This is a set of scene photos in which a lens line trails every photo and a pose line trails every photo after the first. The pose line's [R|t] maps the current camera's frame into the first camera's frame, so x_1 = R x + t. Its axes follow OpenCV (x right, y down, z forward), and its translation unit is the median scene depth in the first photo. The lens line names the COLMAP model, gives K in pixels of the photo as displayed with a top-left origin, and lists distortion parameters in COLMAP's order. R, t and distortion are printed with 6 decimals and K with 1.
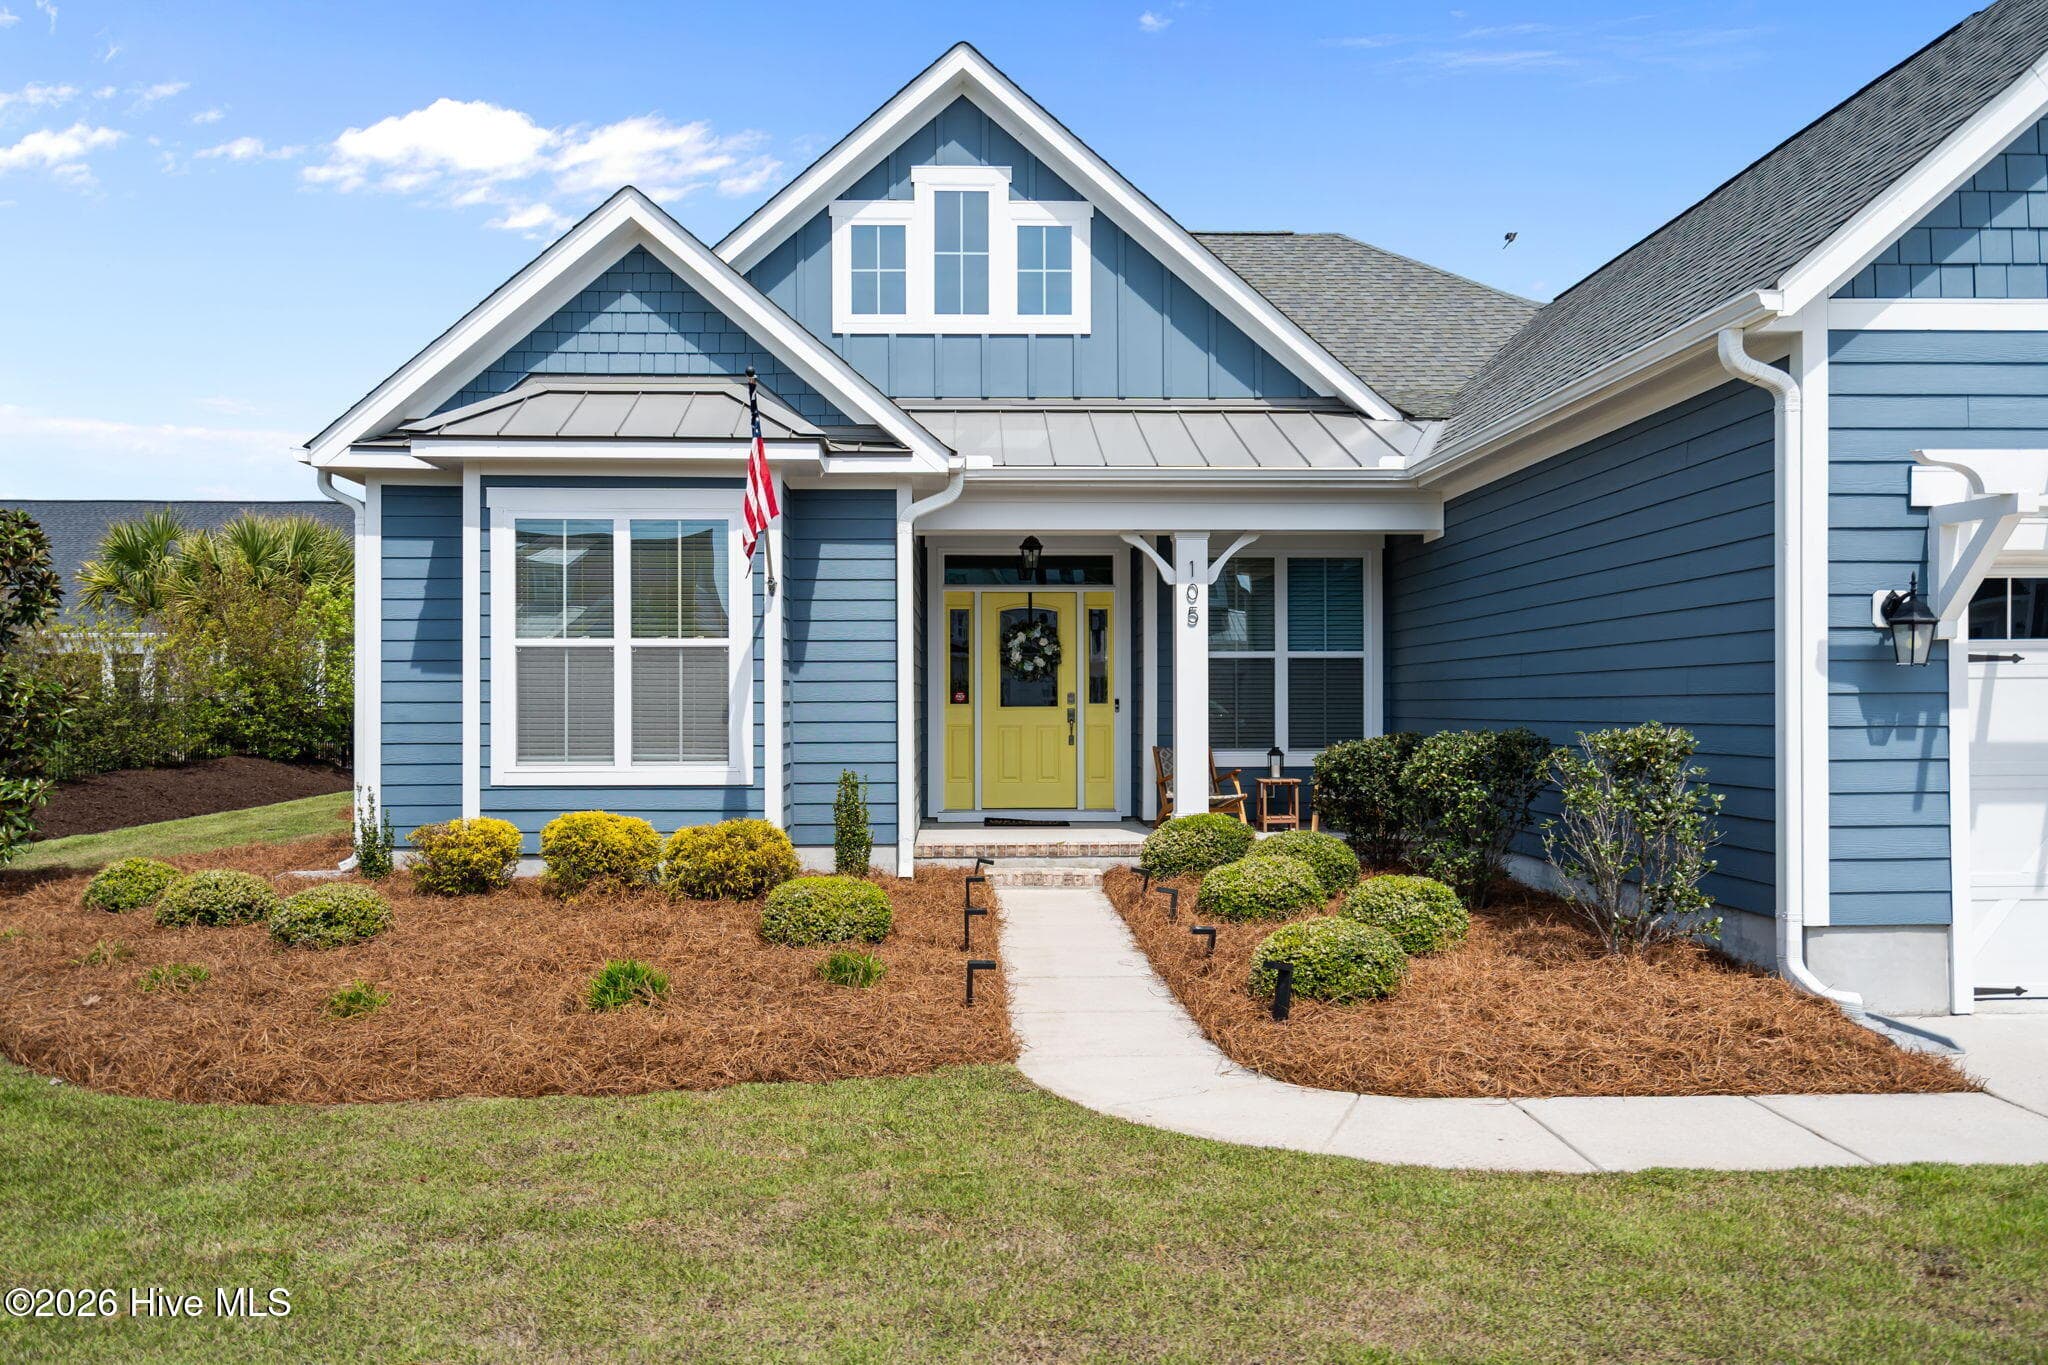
lens RADIAL K [[1559.0, 0, 1013.0], [0, 1559.0, 709.8], [0, 0, 1]] dist [0.007845, -0.000874]
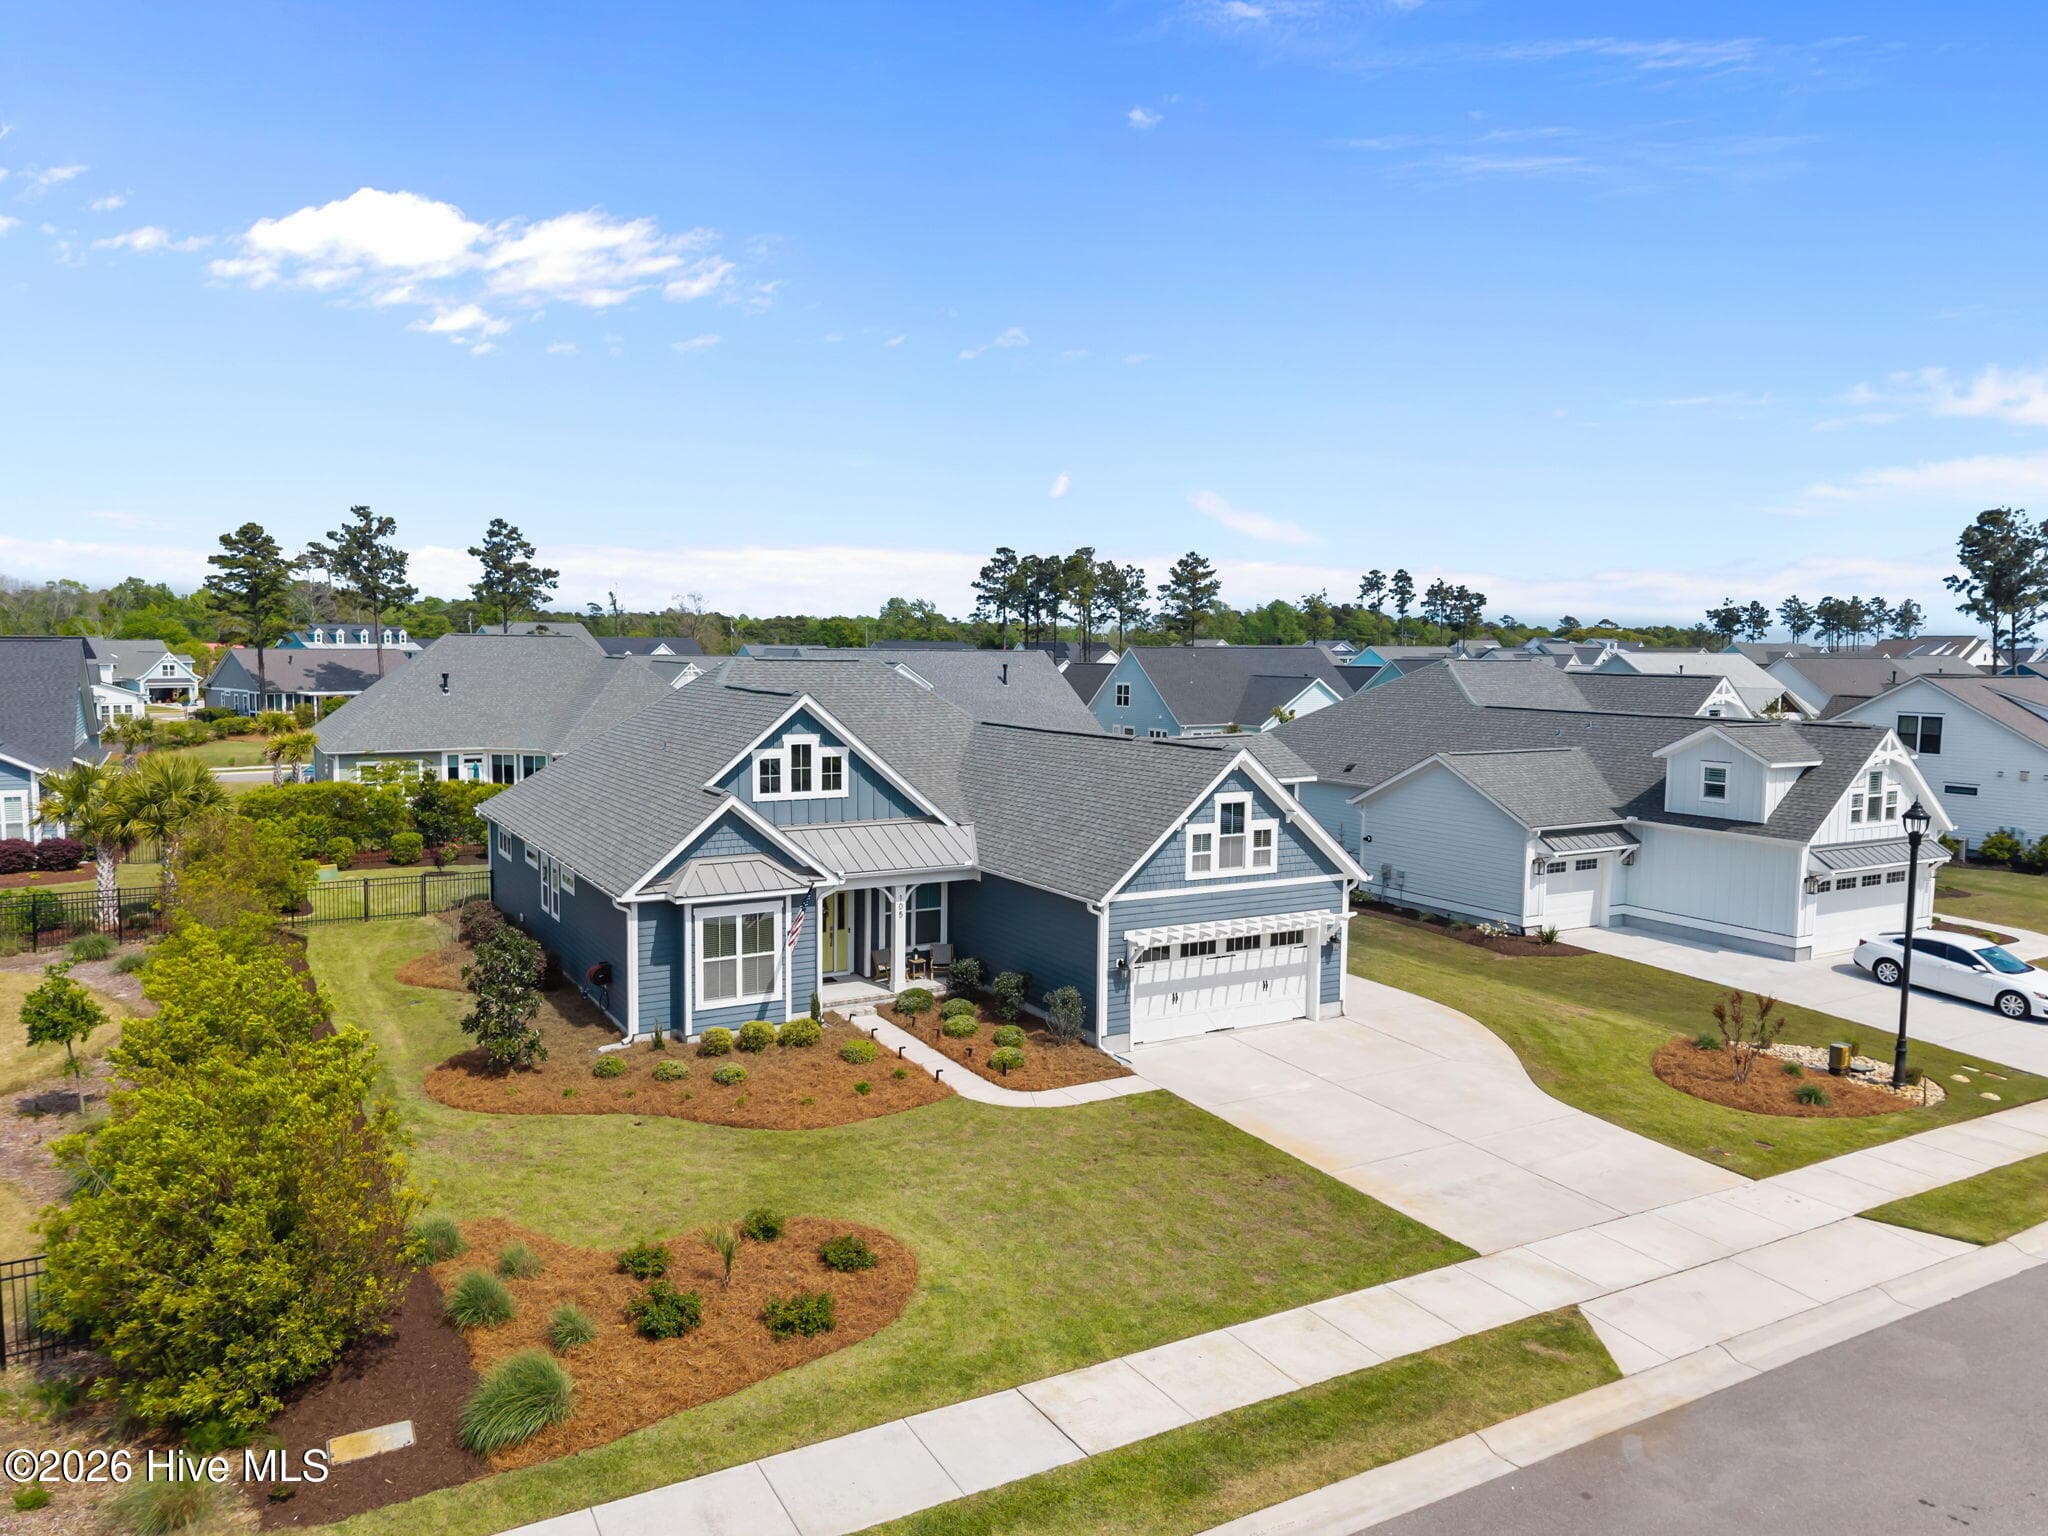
lens RADIAL K [[1408.9, 0, 1009.8], [0, 1408.9, 768.6], [0, 0, 1]] dist [0.063076, -0.081344]
pose [[0.886980, -0.031574, 0.460728, -0.965319], [-0.010468, 0.996029, 0.088411, -0.604650], [-0.461690, -0.083241, 0.883127, -1.467273]]
